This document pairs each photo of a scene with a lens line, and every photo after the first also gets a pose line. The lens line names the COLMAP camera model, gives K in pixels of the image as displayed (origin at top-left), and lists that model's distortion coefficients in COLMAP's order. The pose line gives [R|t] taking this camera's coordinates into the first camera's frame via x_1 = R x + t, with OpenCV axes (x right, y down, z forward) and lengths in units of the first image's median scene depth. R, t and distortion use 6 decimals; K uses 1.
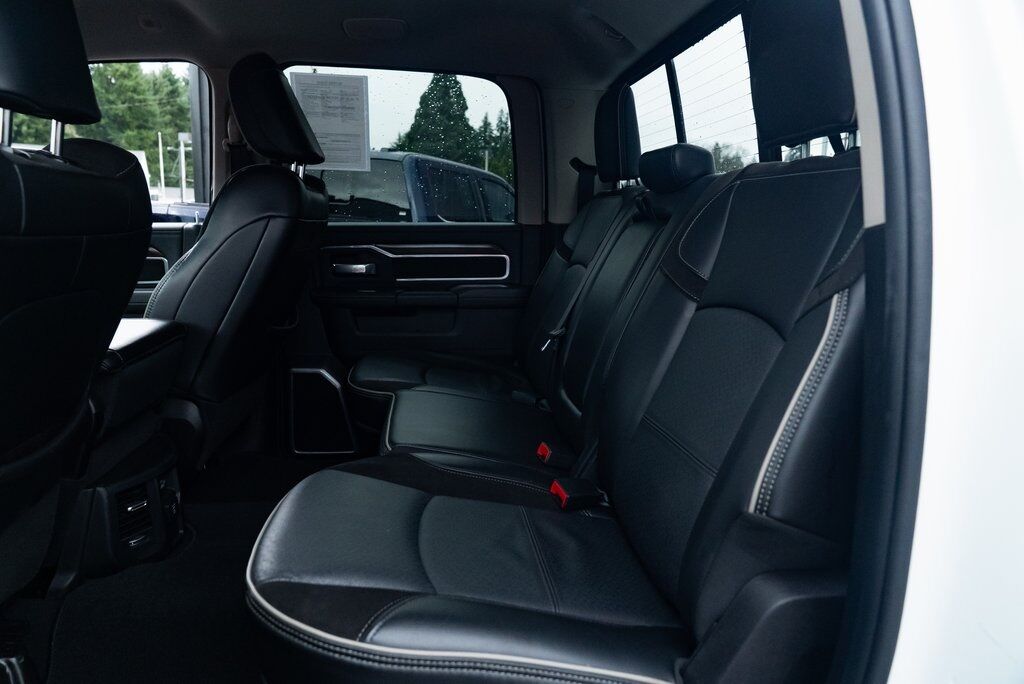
lens RADIAL K [[696.9, 0, 514.9], [0, 696.9, 342.3], [0, 0, 1]] dist [-0.035767, 0.021885]
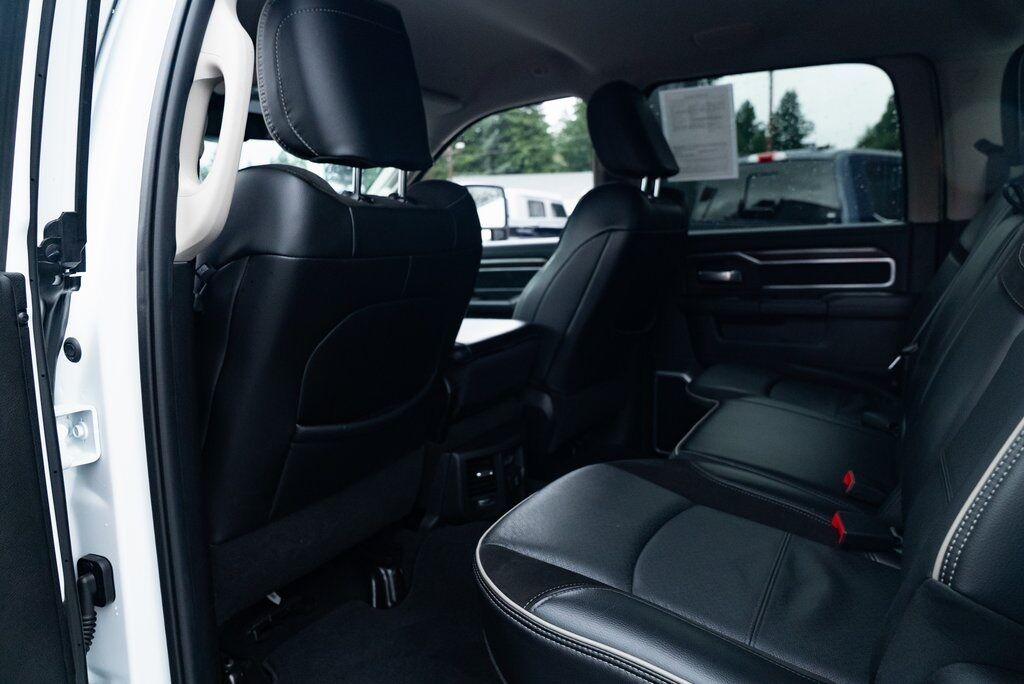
lens RADIAL K [[696.9, 0, 517.7], [0, 696.9, 341.1], [0, 0, 1]] dist [-0.035767, 0.021885]
pose [[0.808222, 0.042573, -0.587337, 0.174326], [-0.048515, 0.998807, 0.005638, -0.005139], [0.586876, 0.023938, 0.809323, 0.026414]]
